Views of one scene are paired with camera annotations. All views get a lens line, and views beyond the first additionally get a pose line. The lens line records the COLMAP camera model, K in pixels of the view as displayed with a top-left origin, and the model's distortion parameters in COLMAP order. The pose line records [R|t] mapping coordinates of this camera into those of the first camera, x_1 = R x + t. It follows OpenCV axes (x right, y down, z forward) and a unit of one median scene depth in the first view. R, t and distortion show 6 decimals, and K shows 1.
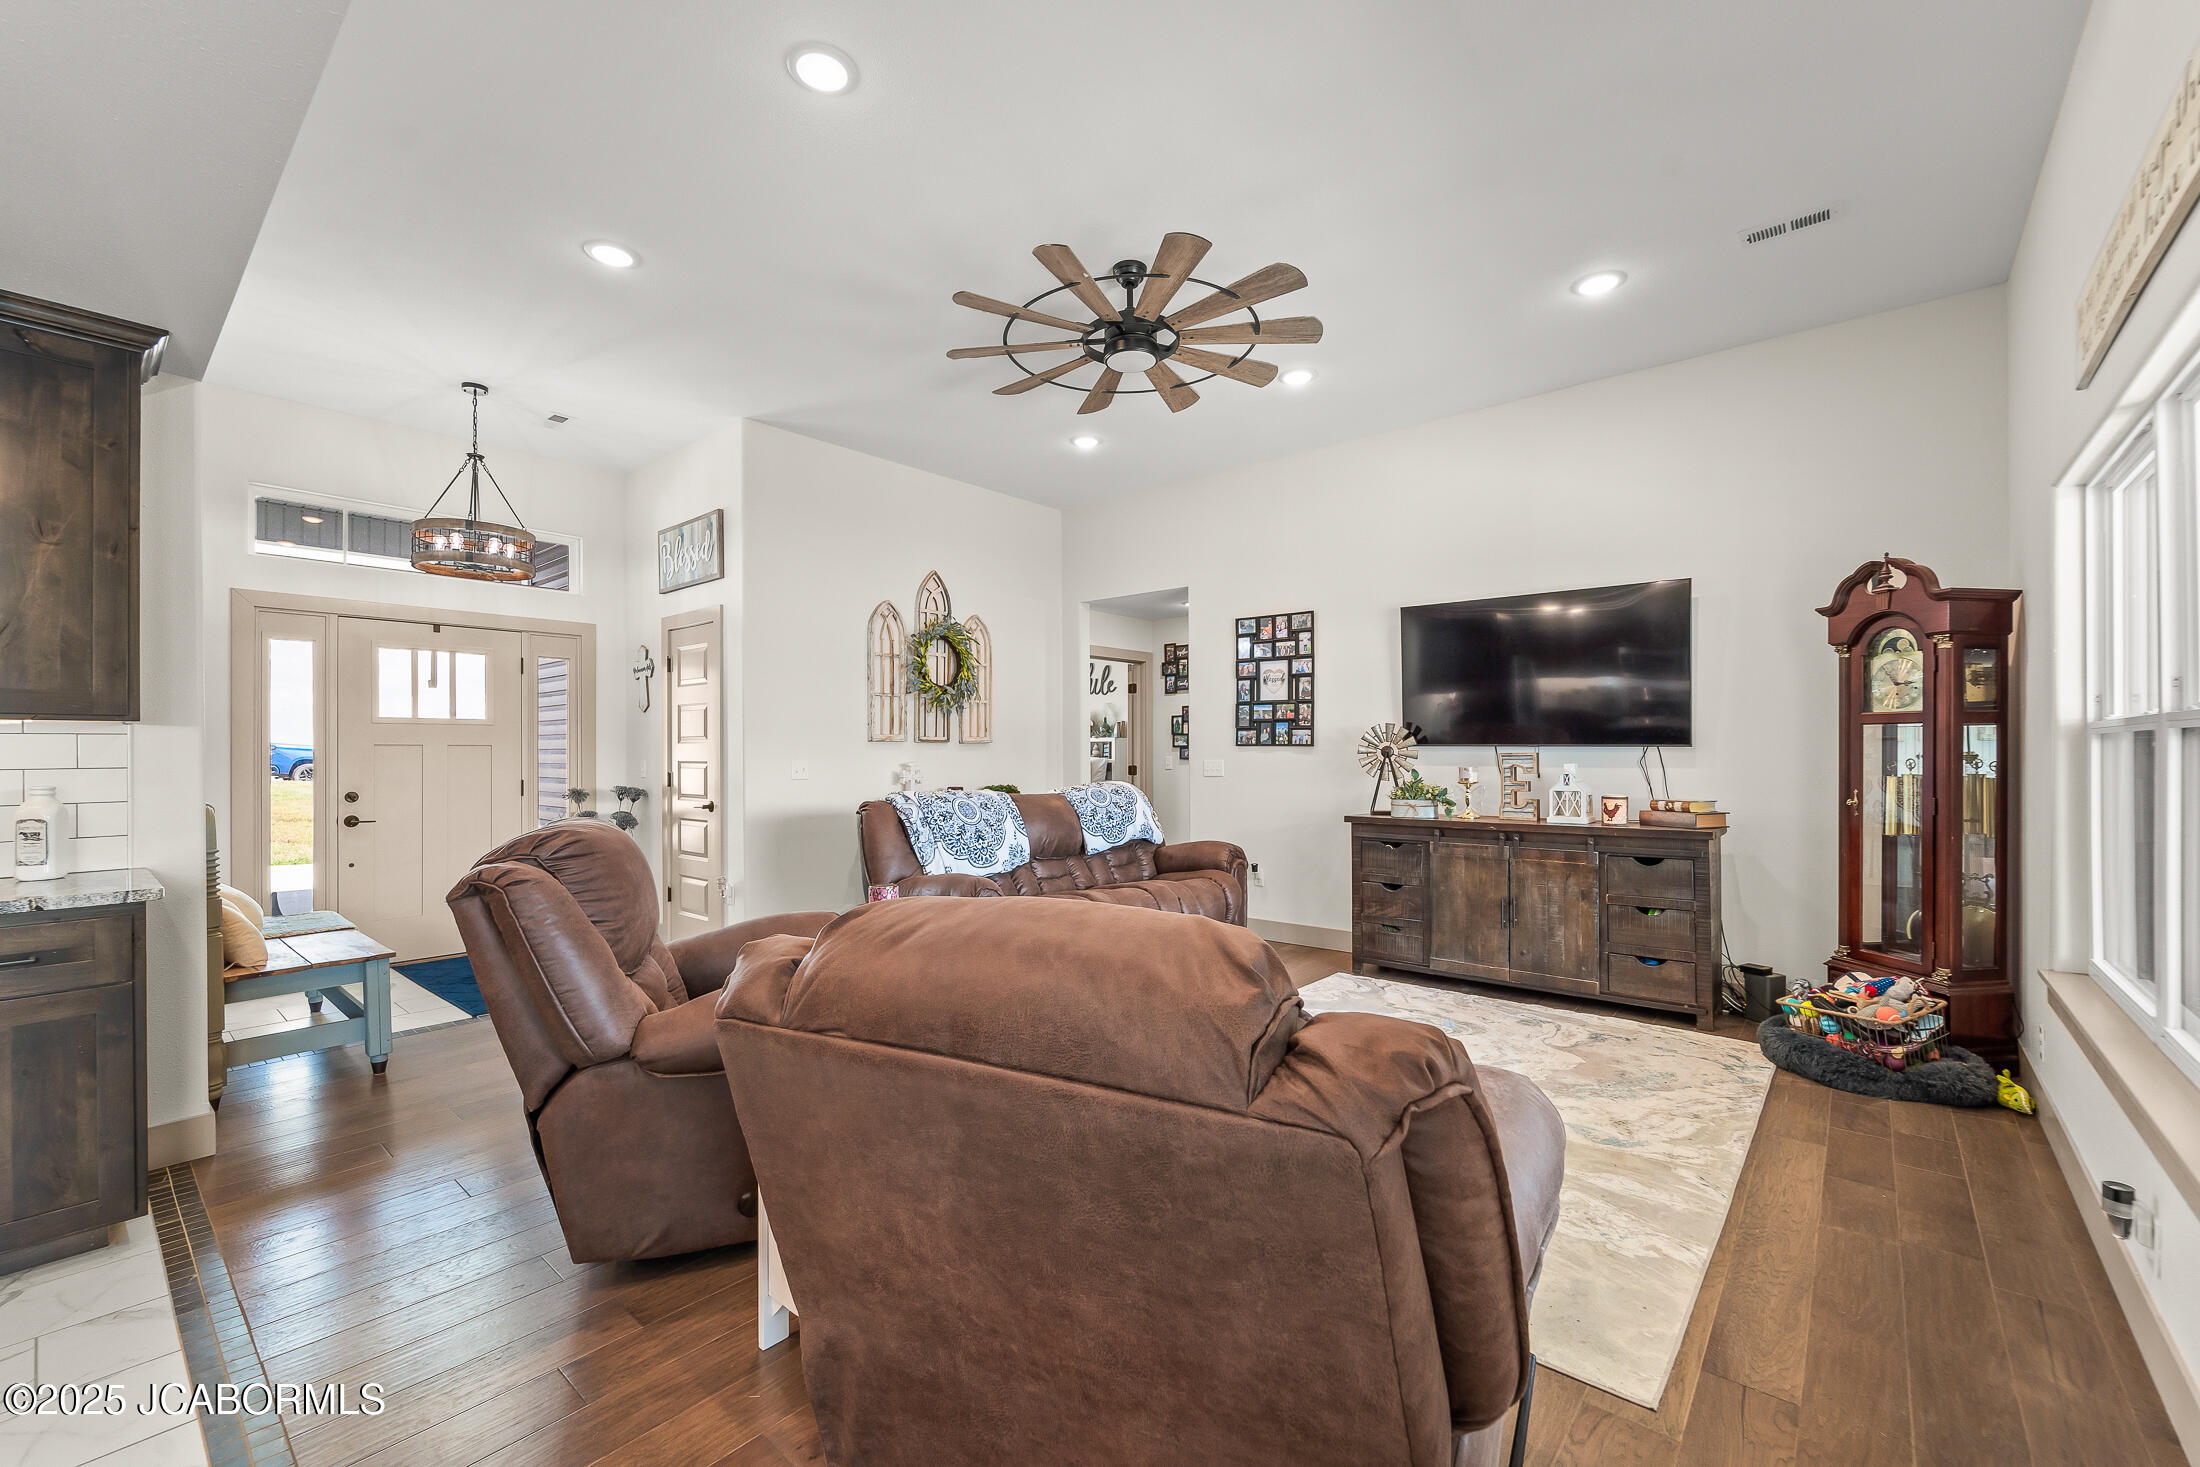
lens RADIAL K [[894.2, 0, 1103.1], [0, 894.2, 756.3], [0, 0, 1]] dist [0.002726, 0.000101]
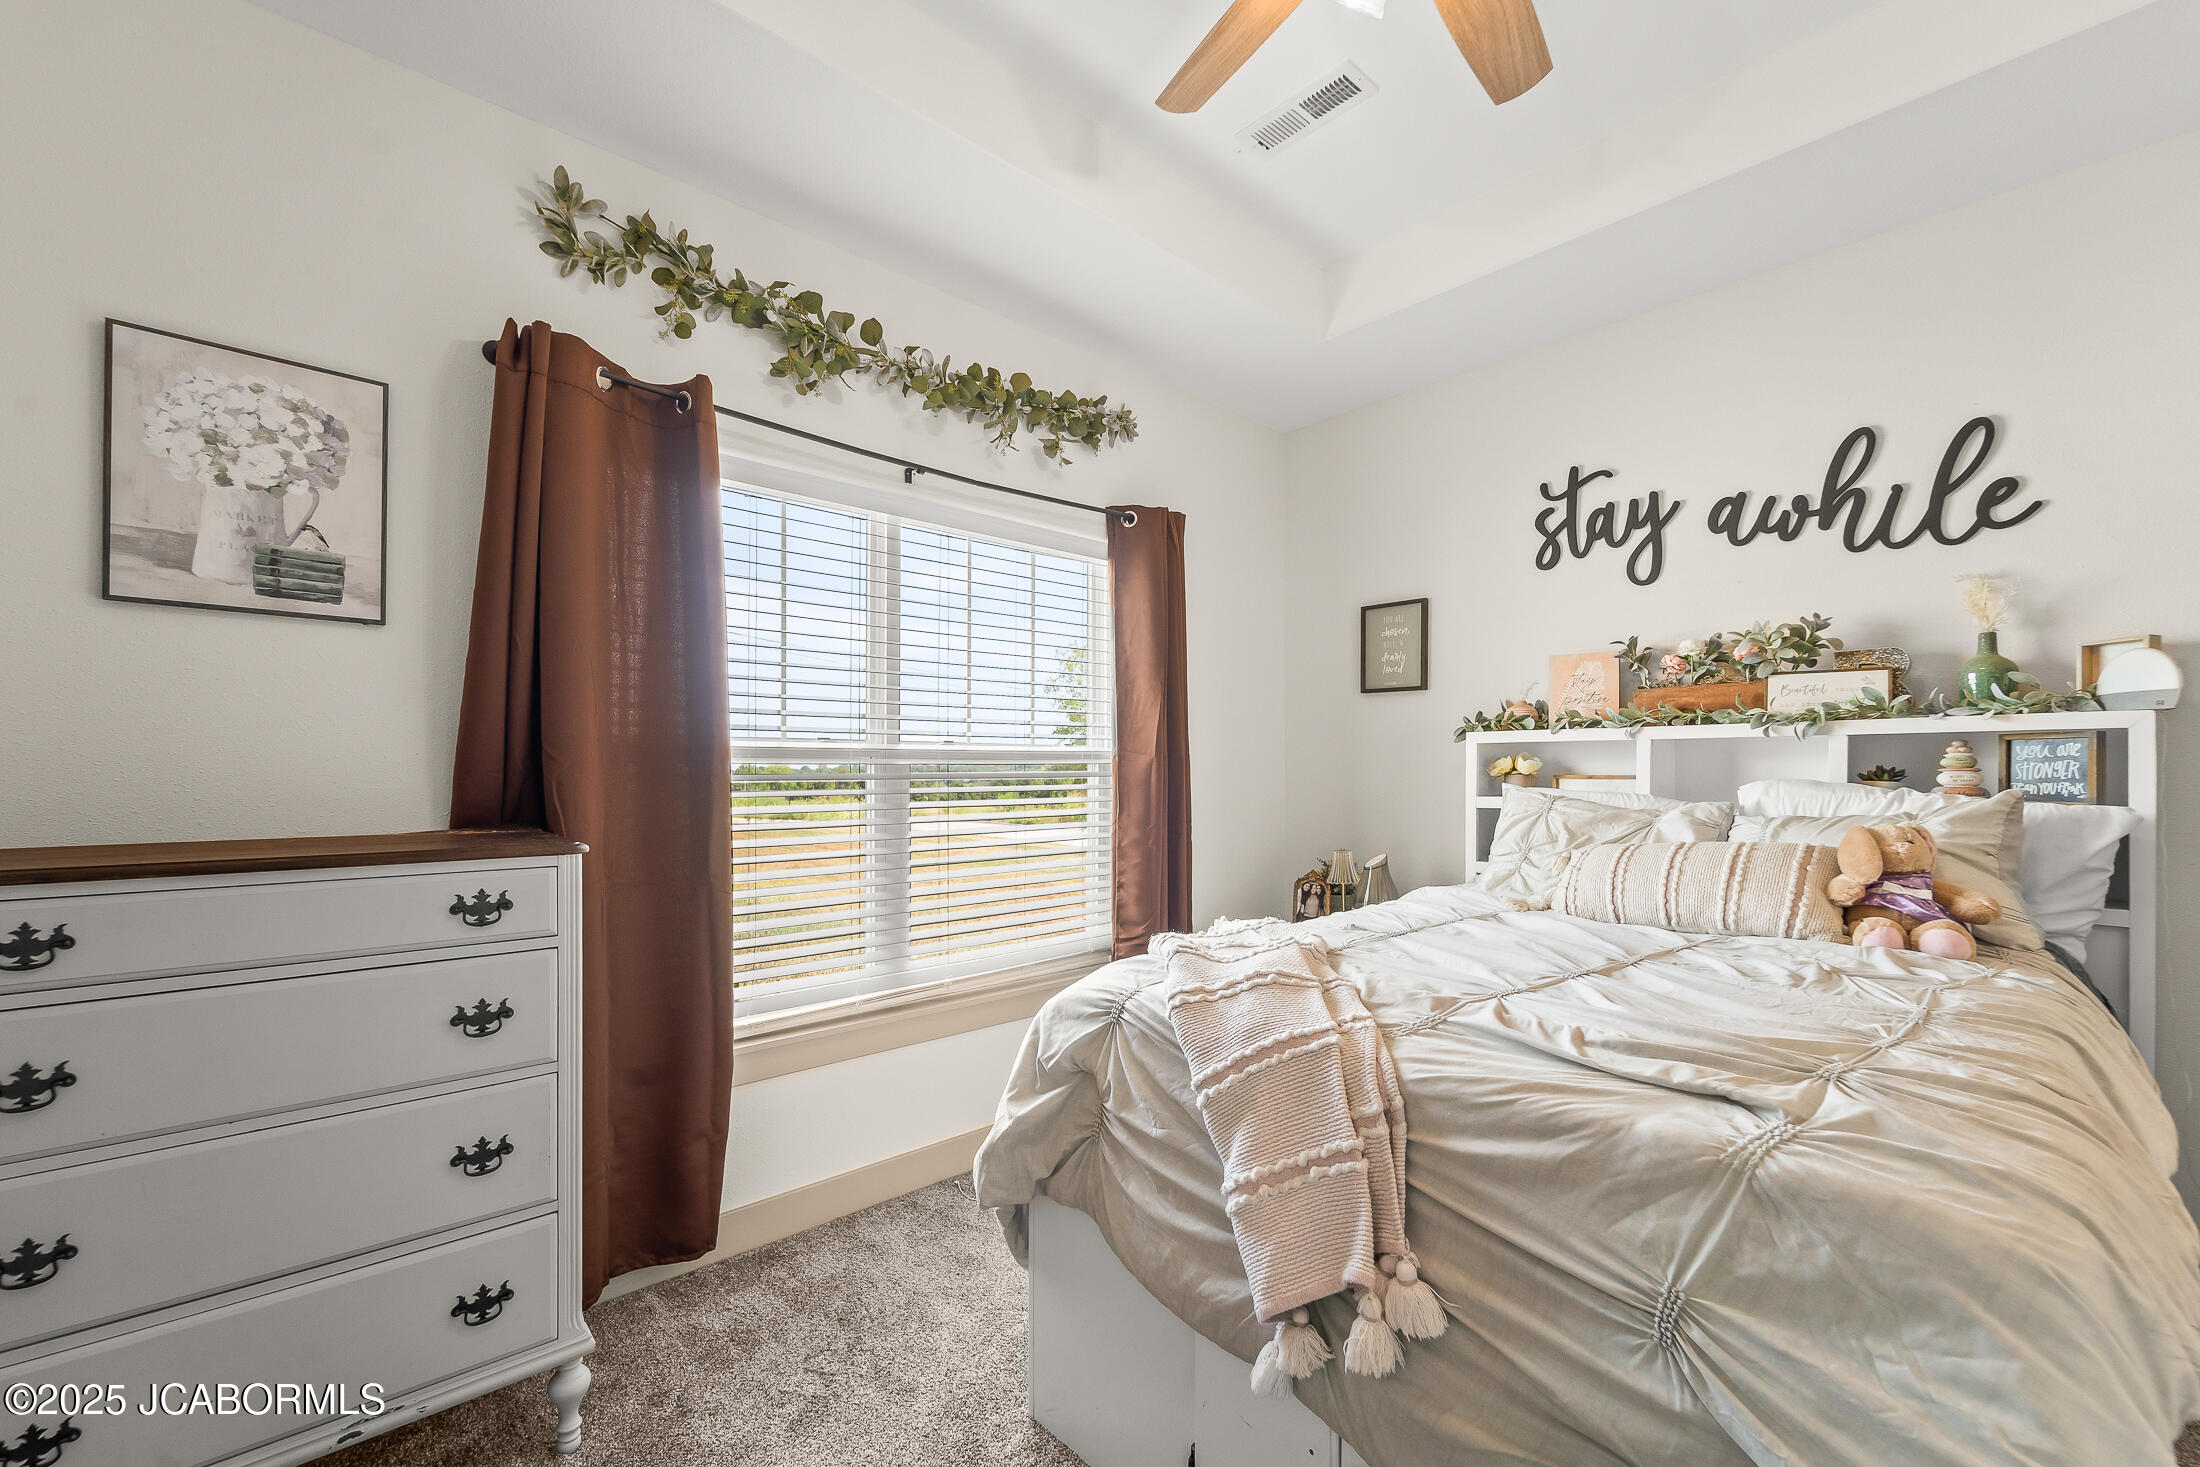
lens RADIAL K [[920.9, 0, 1095.0], [0, 920.9, 758.0], [0, 0, 1]] dist [-0.000427, -0.000295]
pose [[0.992584, -0.001633, -0.121546, -0.406147], [-0.001125, 0.999743, -0.022621, -0.008998], [0.121552, 0.022590, 0.992328, 1.469192]]
